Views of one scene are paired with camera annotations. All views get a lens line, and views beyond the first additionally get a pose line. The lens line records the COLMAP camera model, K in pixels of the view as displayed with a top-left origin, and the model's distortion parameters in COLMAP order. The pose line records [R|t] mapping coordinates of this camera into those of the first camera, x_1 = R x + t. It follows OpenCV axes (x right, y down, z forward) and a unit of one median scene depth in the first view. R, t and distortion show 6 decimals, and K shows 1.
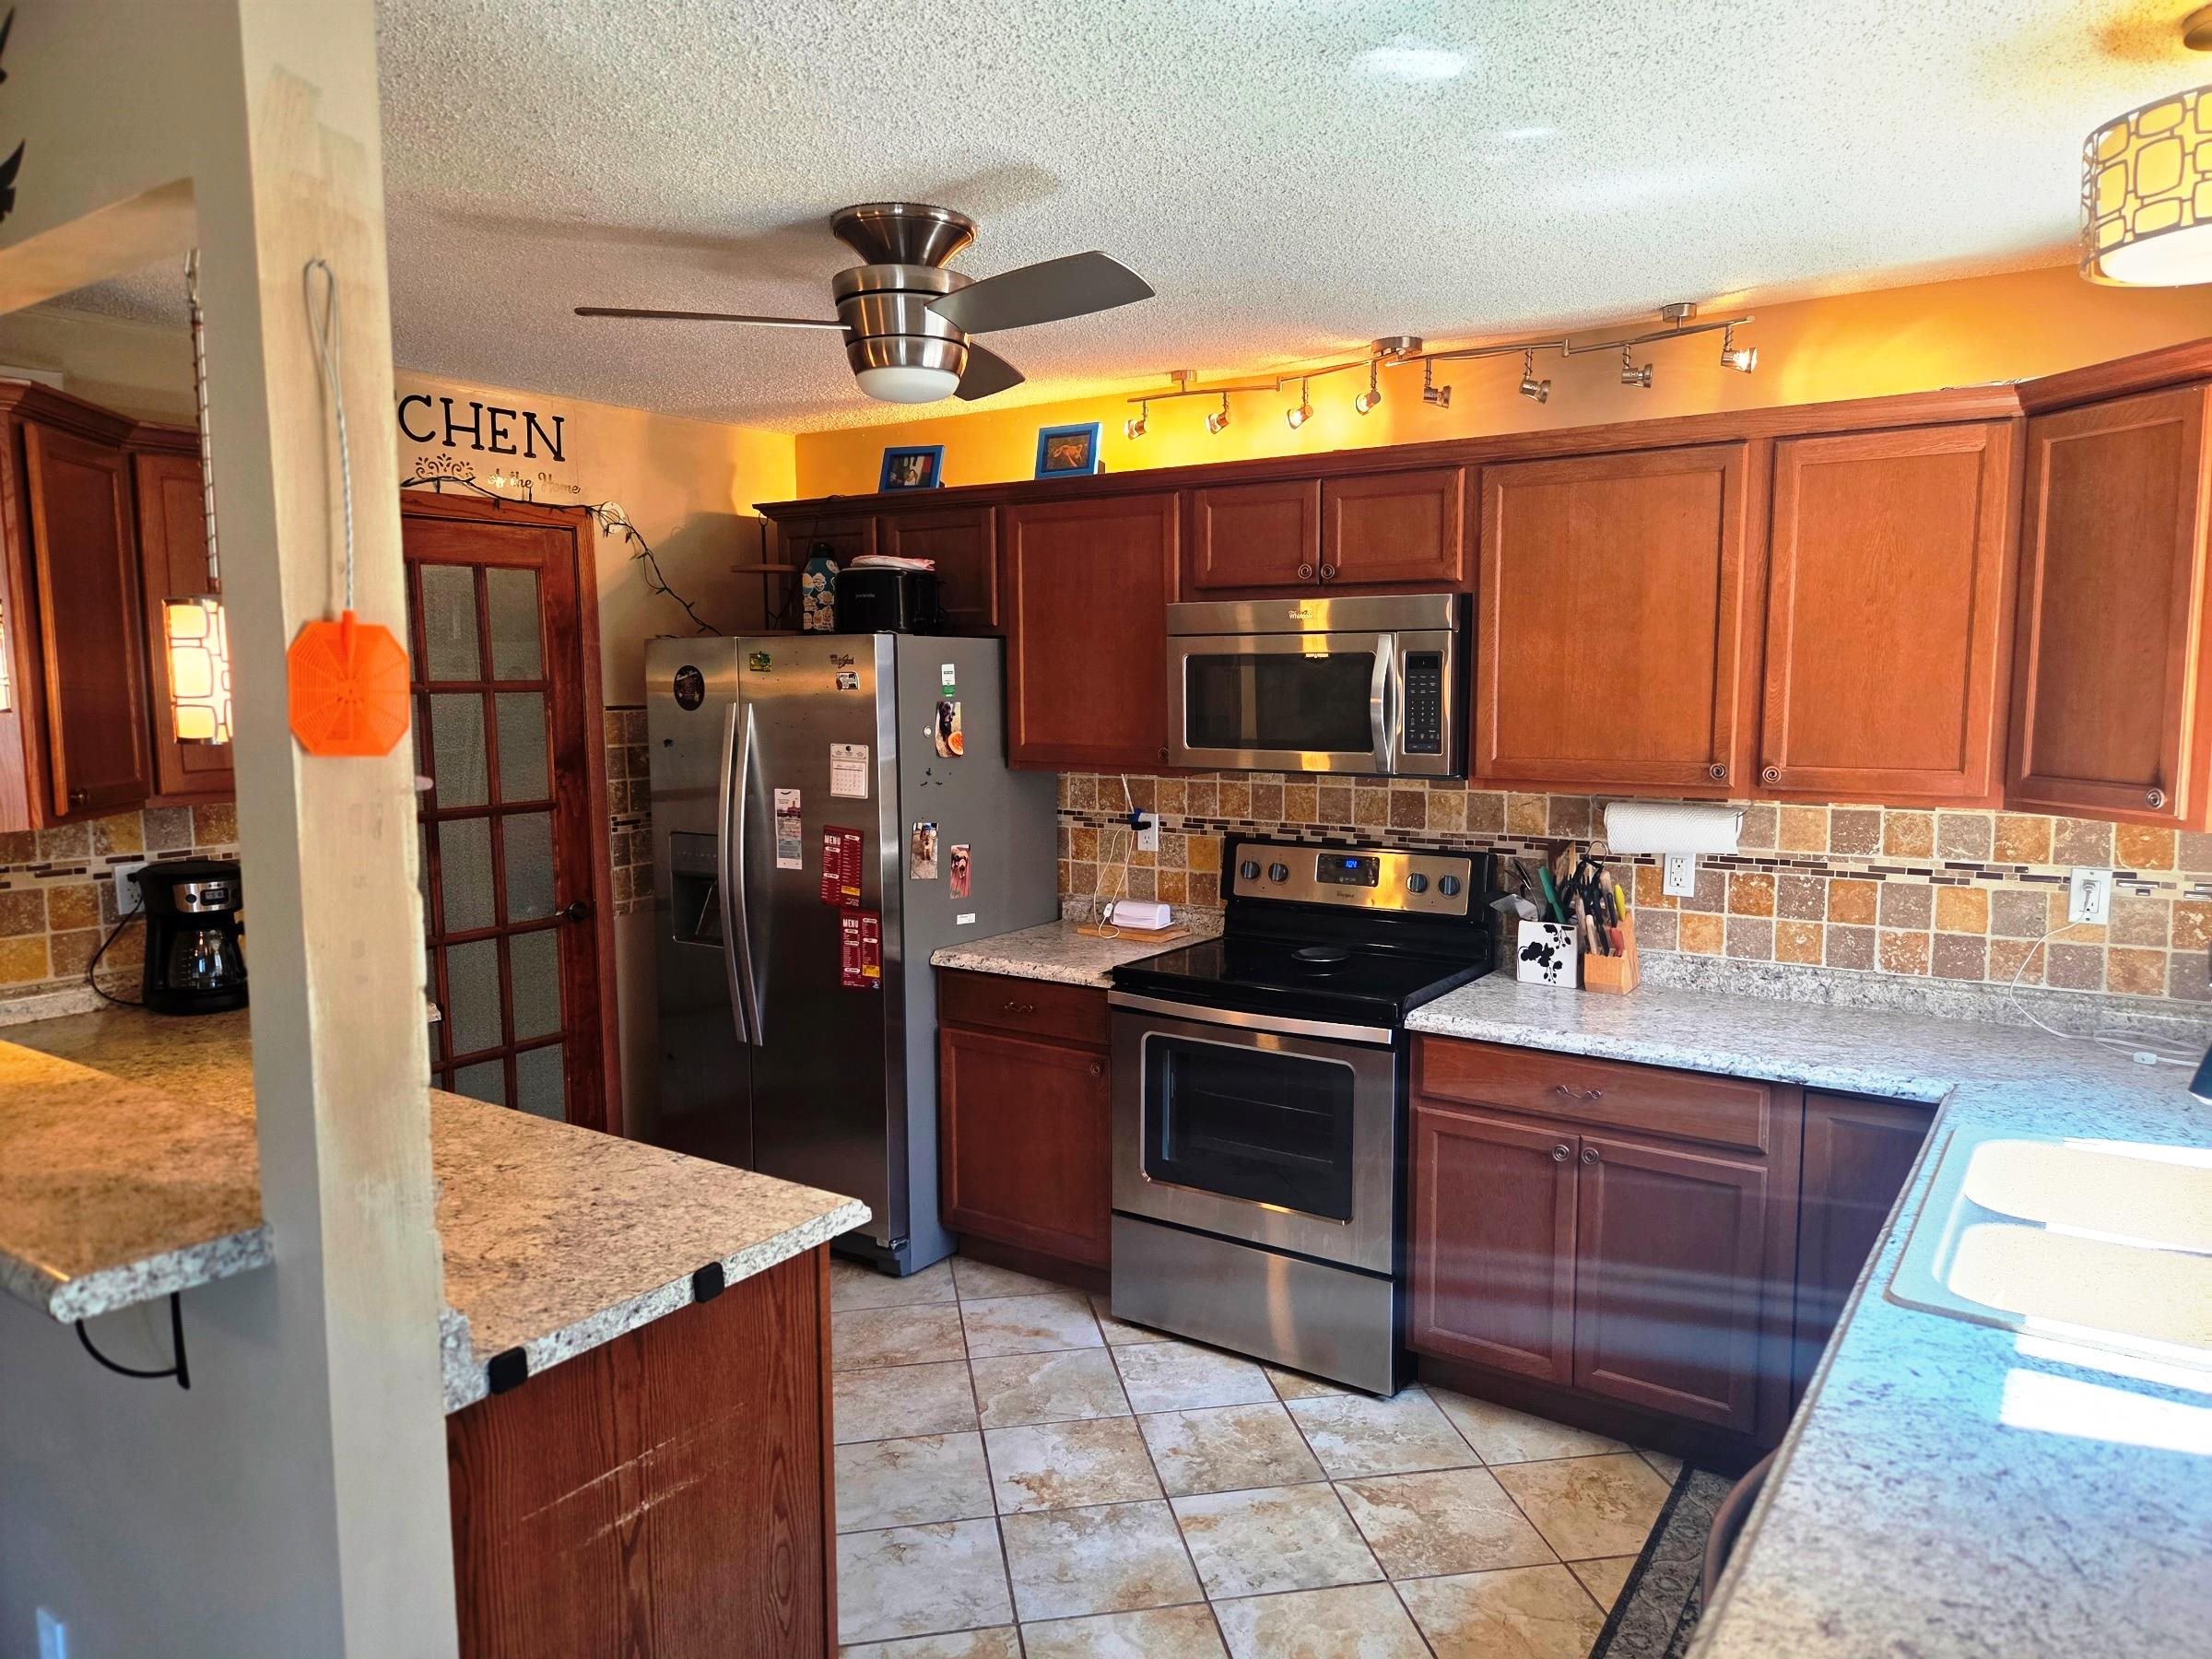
lens RADIAL K [[1491.3, 0, 1105.6], [0, 1491.3, 828.2], [0, 0, 1]] dist [0.064849, -0.057475]
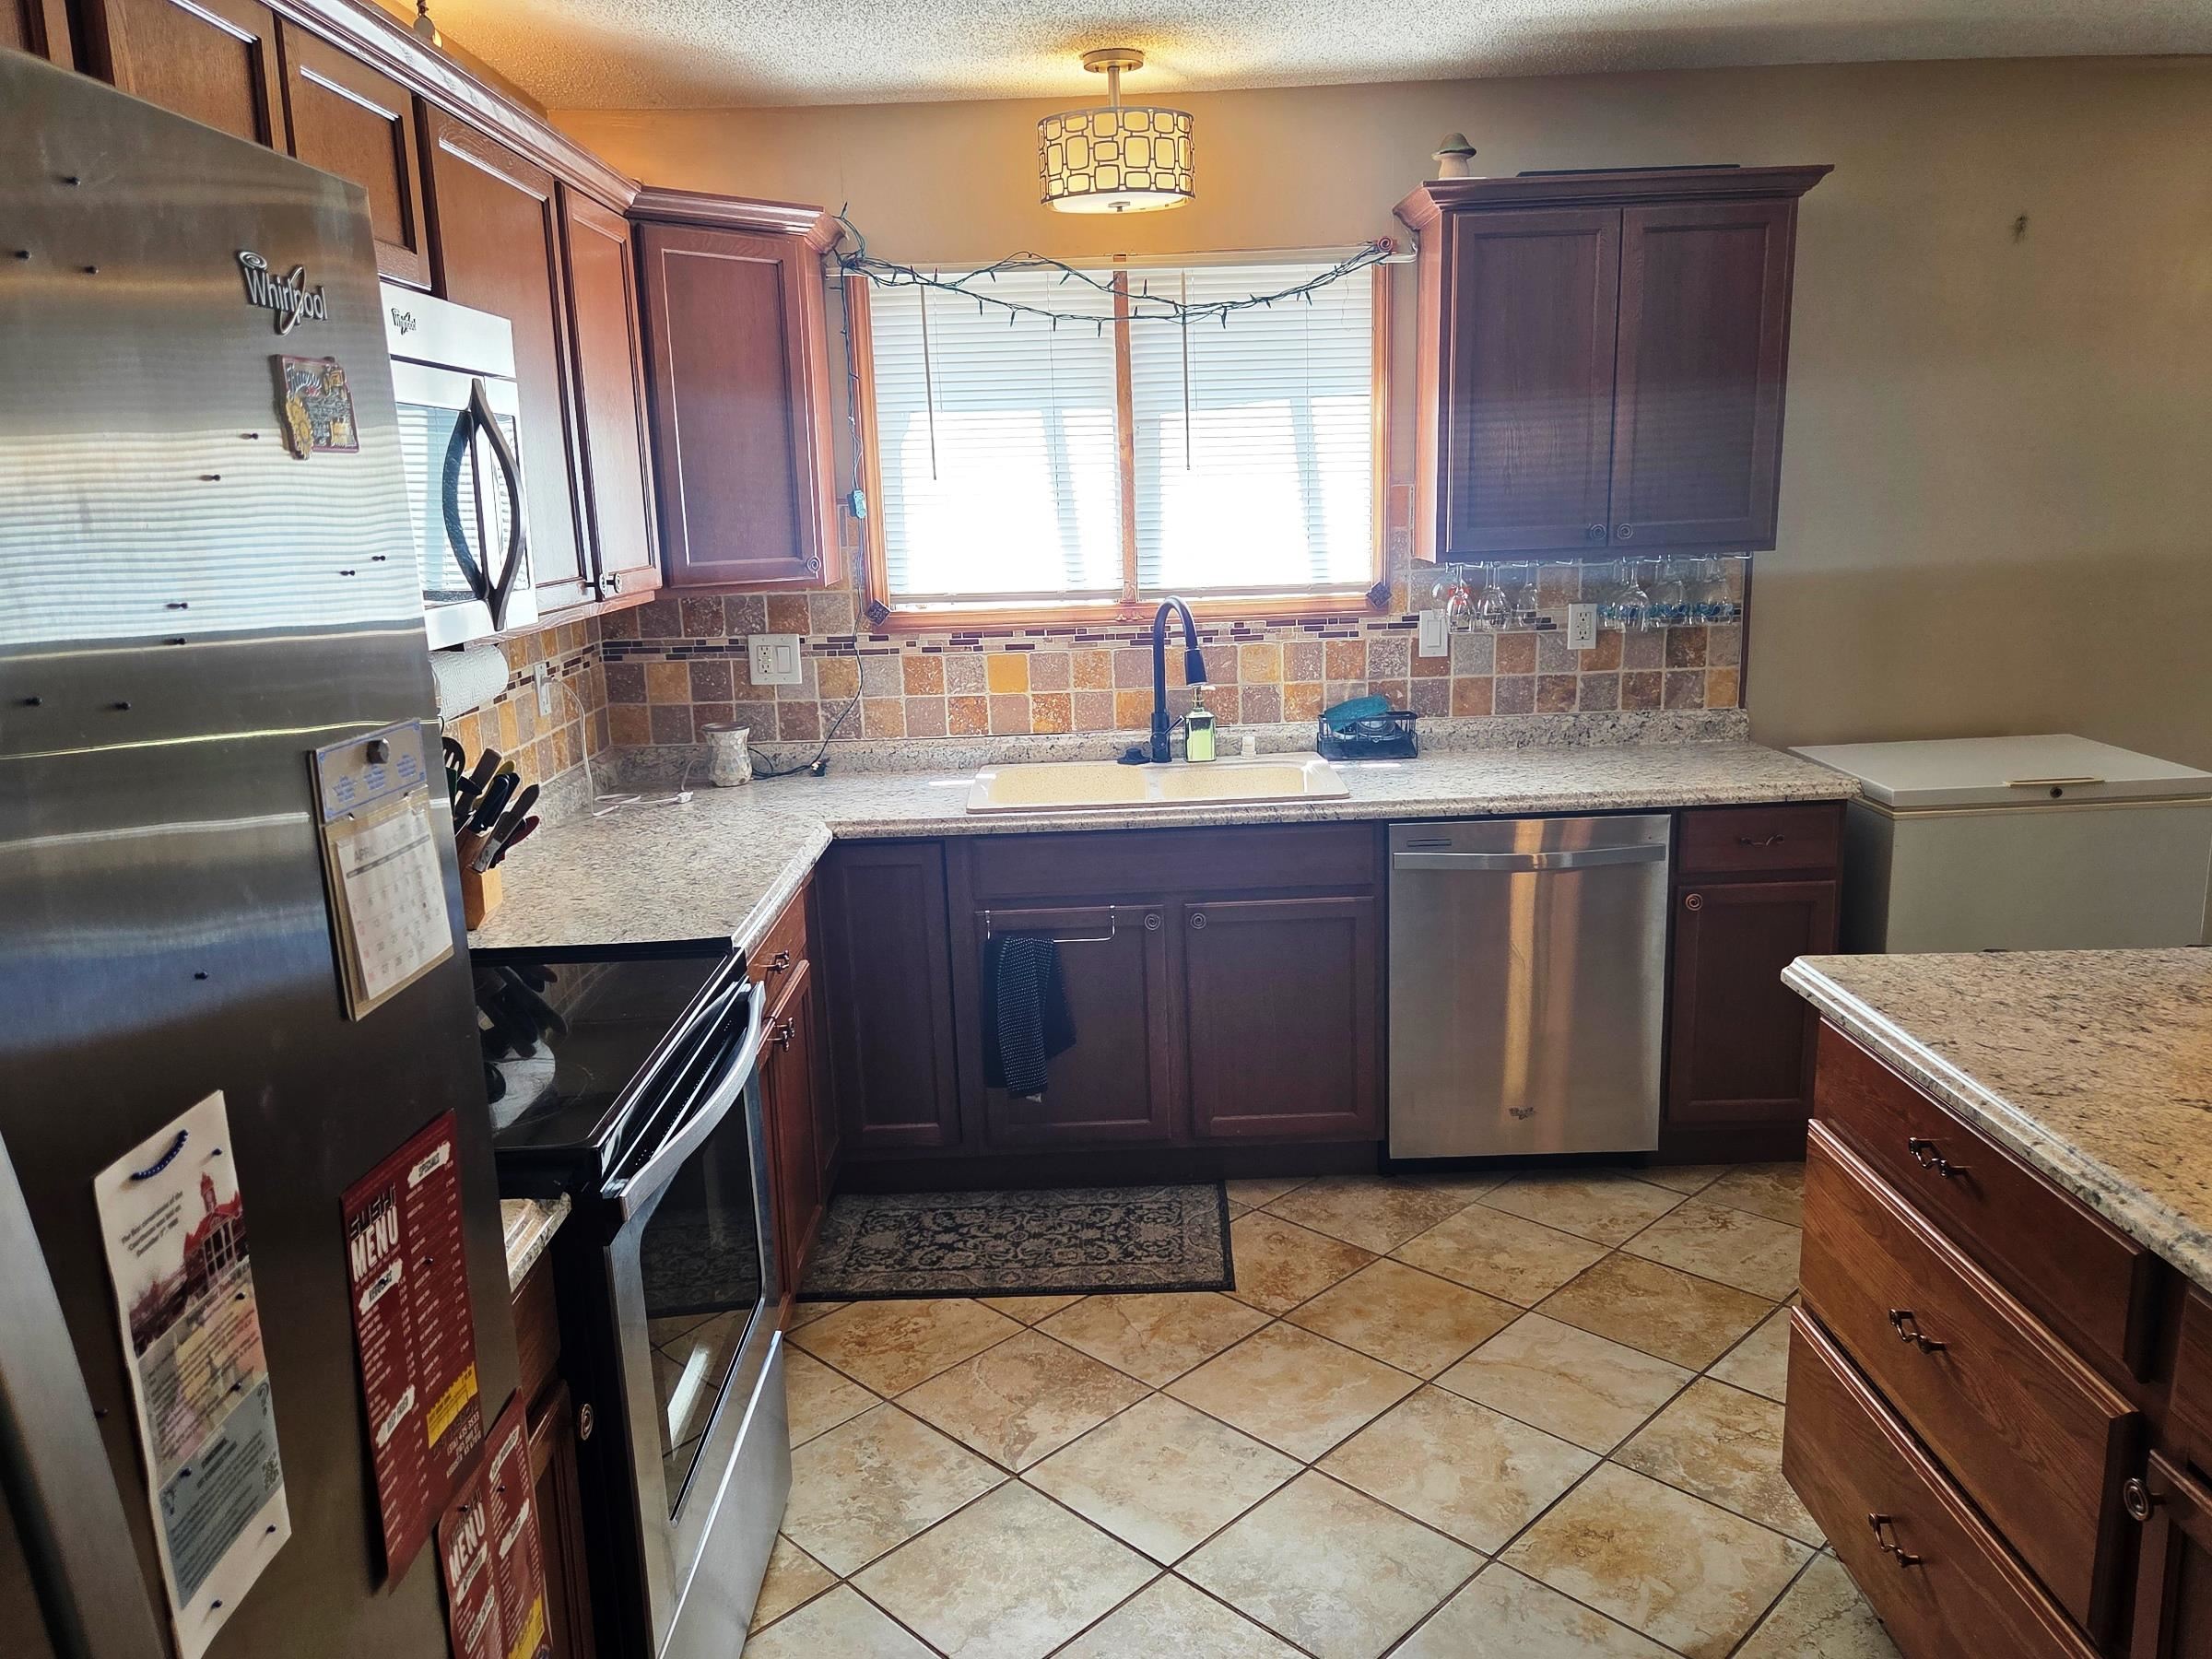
lens RADIAL K [[1641.2, 0, 1108.7], [0, 1641.2, 872.8], [0, 0, 1]] dist [0.042801, -0.029425]
pose [[-0.580192, -0.164127, 0.797772, -0.456073], [0.121440, 0.951105, 0.283992, -0.099444], [-0.805376, 0.261651, -0.531891, 1.161783]]
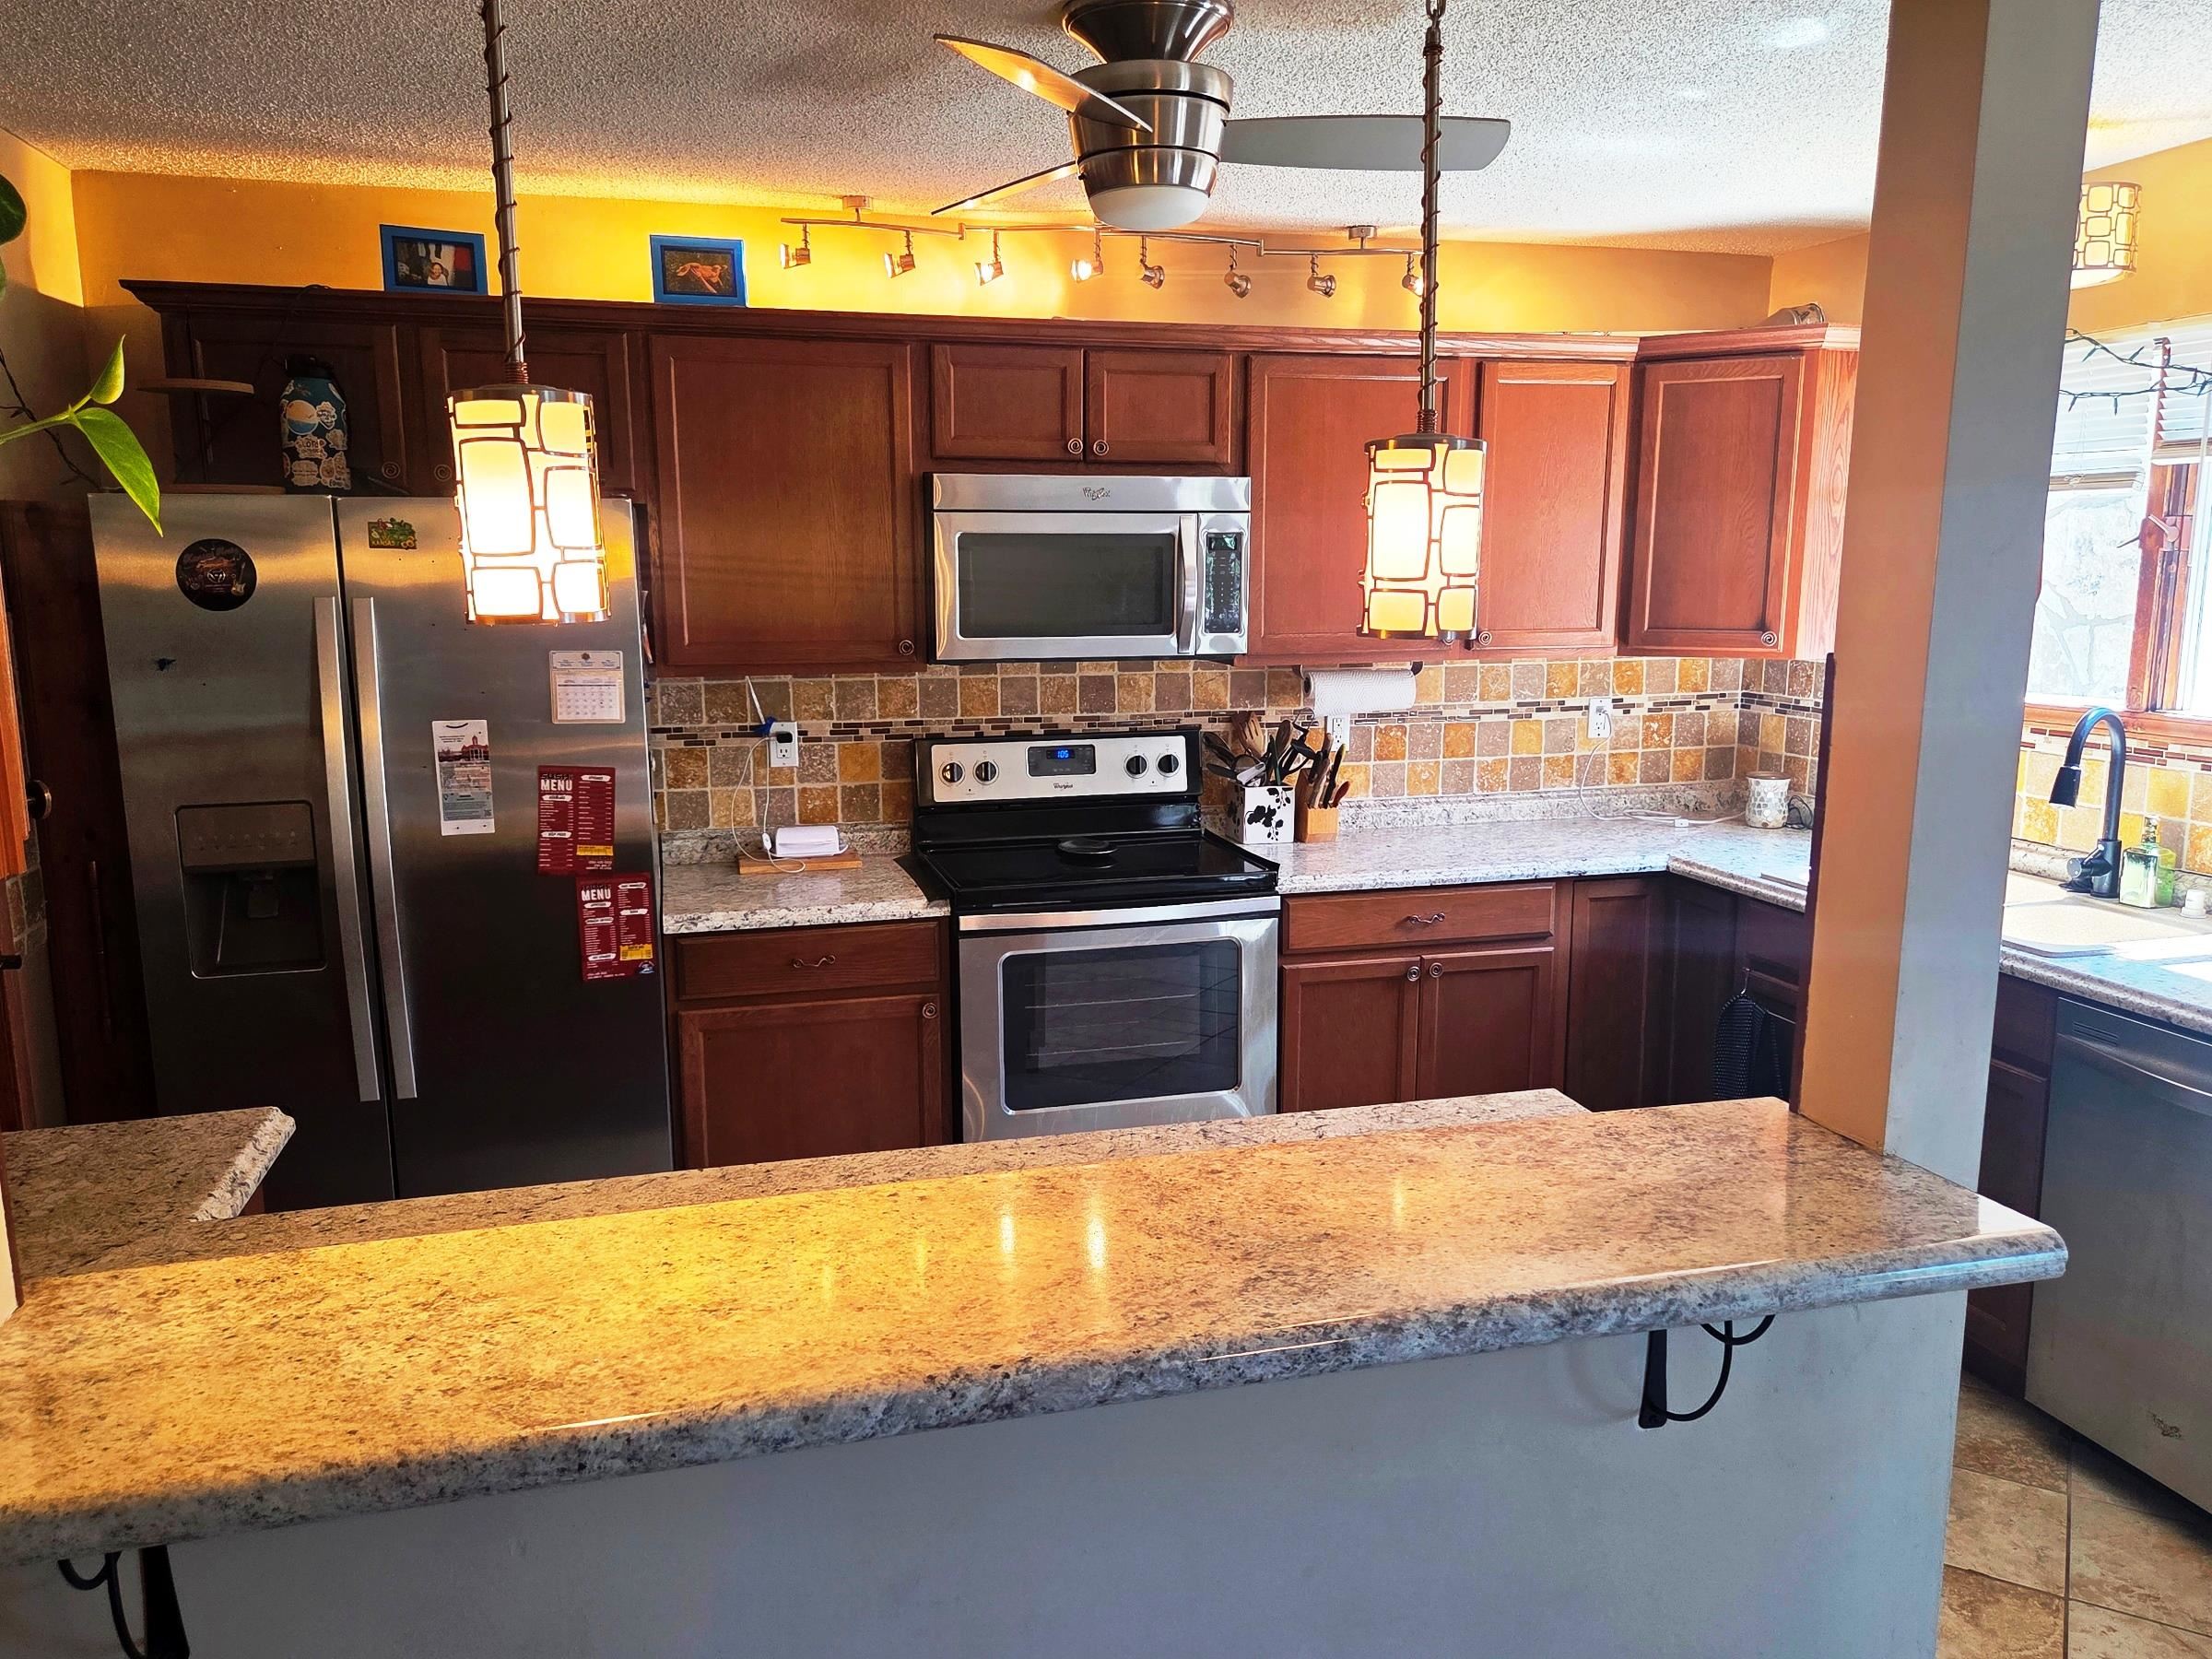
lens RADIAL K [[1641.2, 0, 1095.6], [0, 1641.2, 840.5], [0, 0, 1]] dist [0.042801, -0.029425]
pose [[0.649617, -0.127155, 0.749553, -0.690826], [0.080781, 0.991877, 0.098252, -0.025510], [-0.755958, -0.003276, 0.654612, 0.315556]]
